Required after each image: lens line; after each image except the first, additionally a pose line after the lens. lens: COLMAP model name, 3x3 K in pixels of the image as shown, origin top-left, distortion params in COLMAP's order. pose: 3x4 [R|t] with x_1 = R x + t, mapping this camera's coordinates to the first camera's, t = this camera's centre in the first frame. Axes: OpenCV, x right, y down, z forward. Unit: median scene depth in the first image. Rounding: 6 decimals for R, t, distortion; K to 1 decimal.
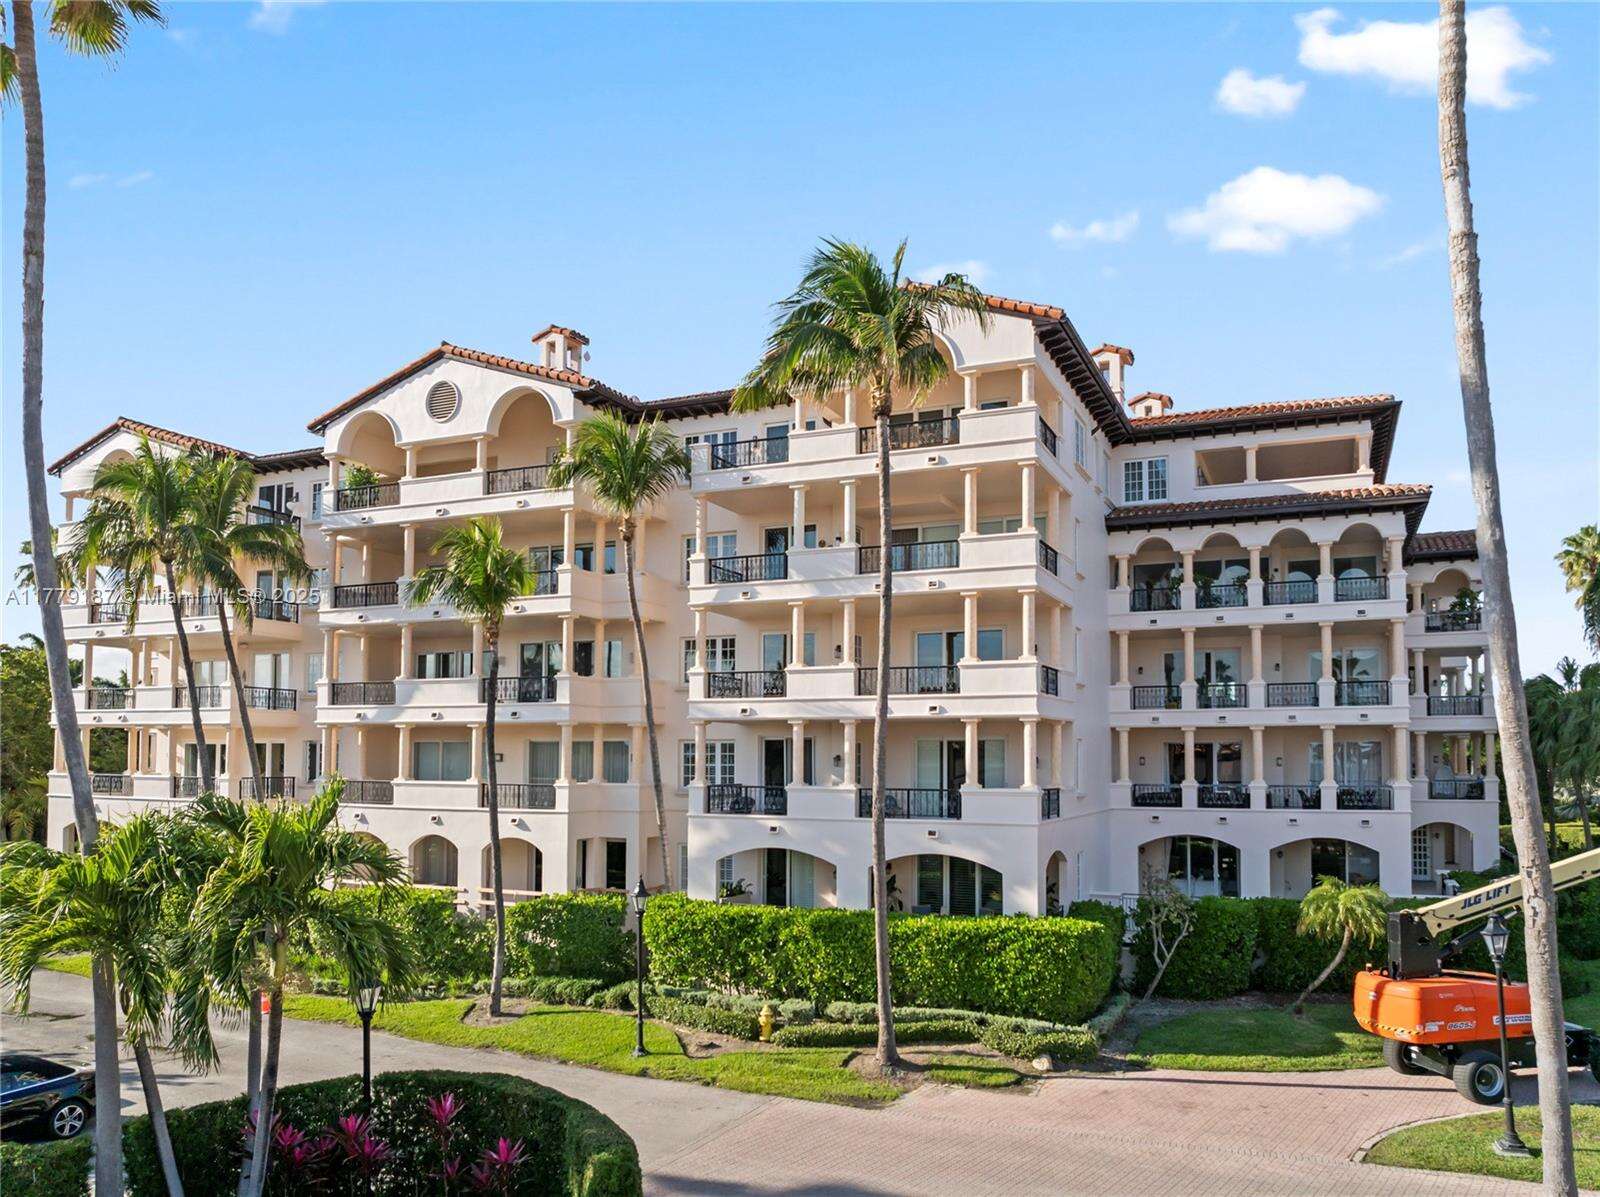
lens RADIAL K [[1190.8, 0, 835.8], [0, 1190.8, 599.7], [0, 0, 1]] dist [-0.071885, 0.000234]
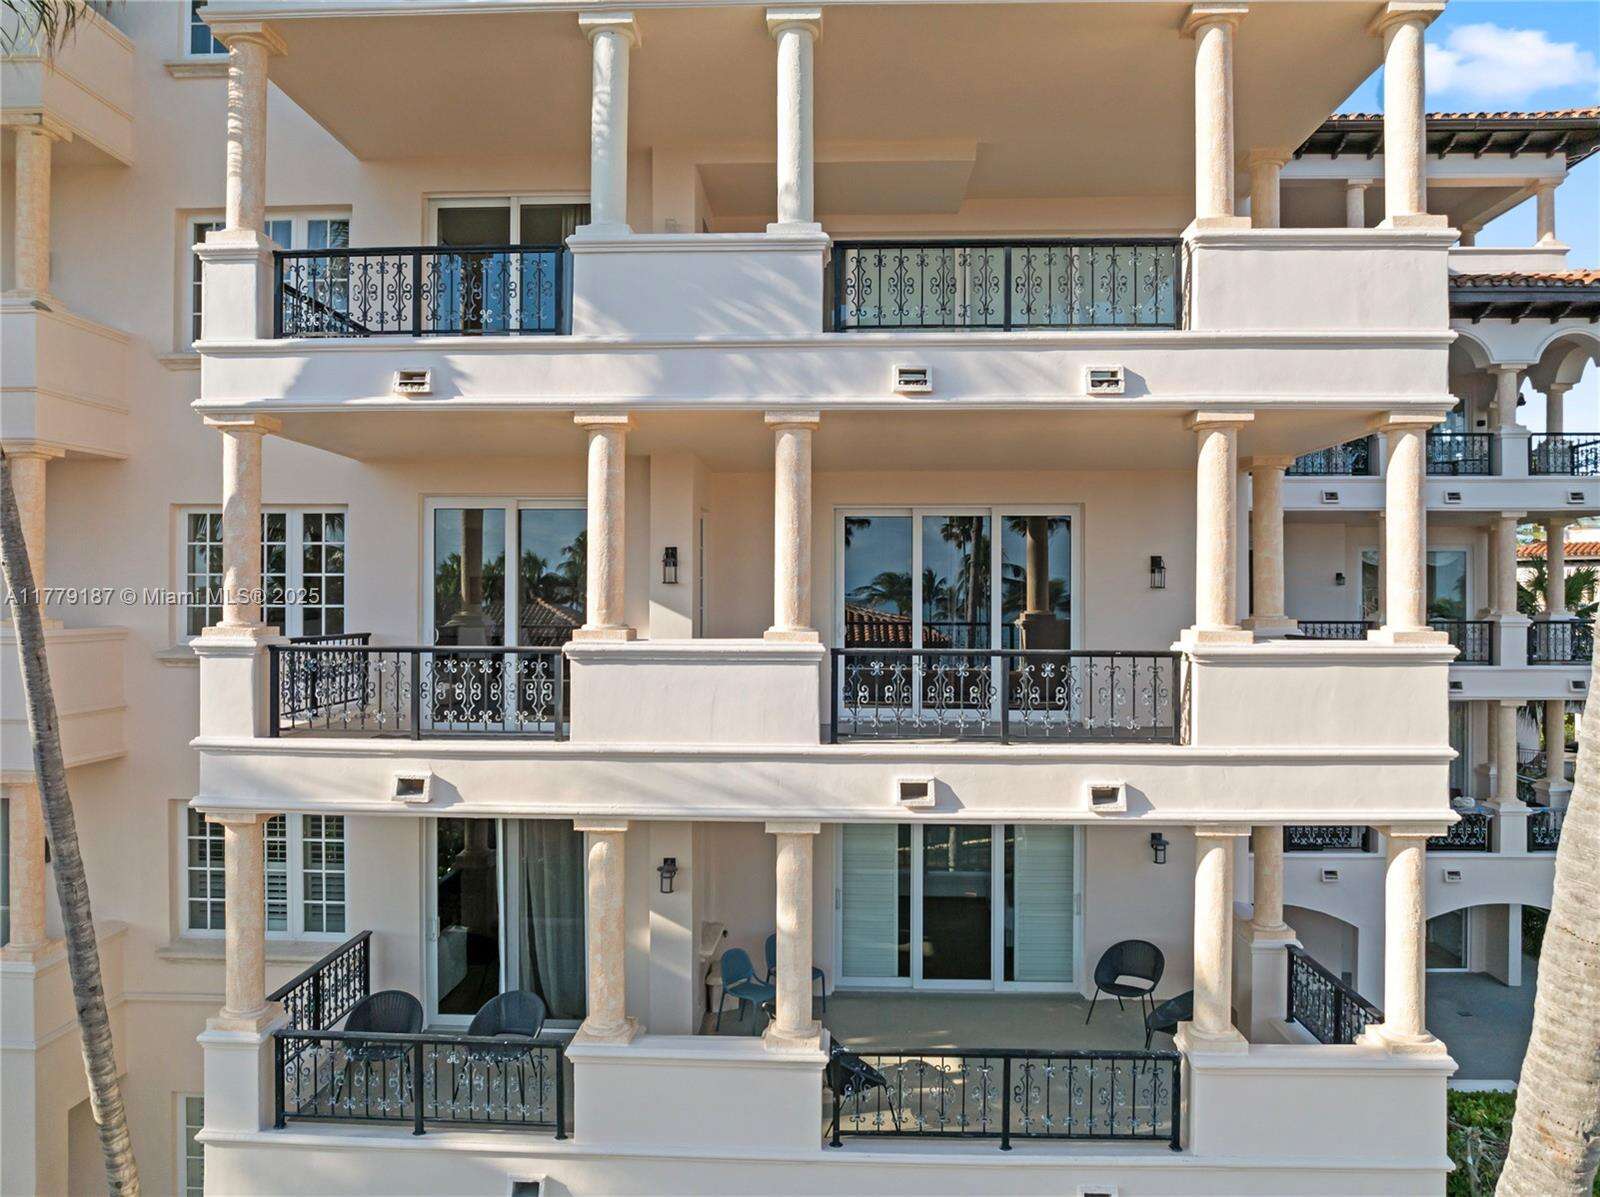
lens RADIAL K [[1115.7, 0, 800.1], [0, 1115.7, 566.9], [0, 0, 1]] dist [-0.064760, -0.000423]
pose [[0.931417, 0.007578, 0.363875, -0.085080], [-0.049841, 0.993020, 0.106899, 0.007351], [-0.360525, -0.117704, 0.925293, 0.712049]]
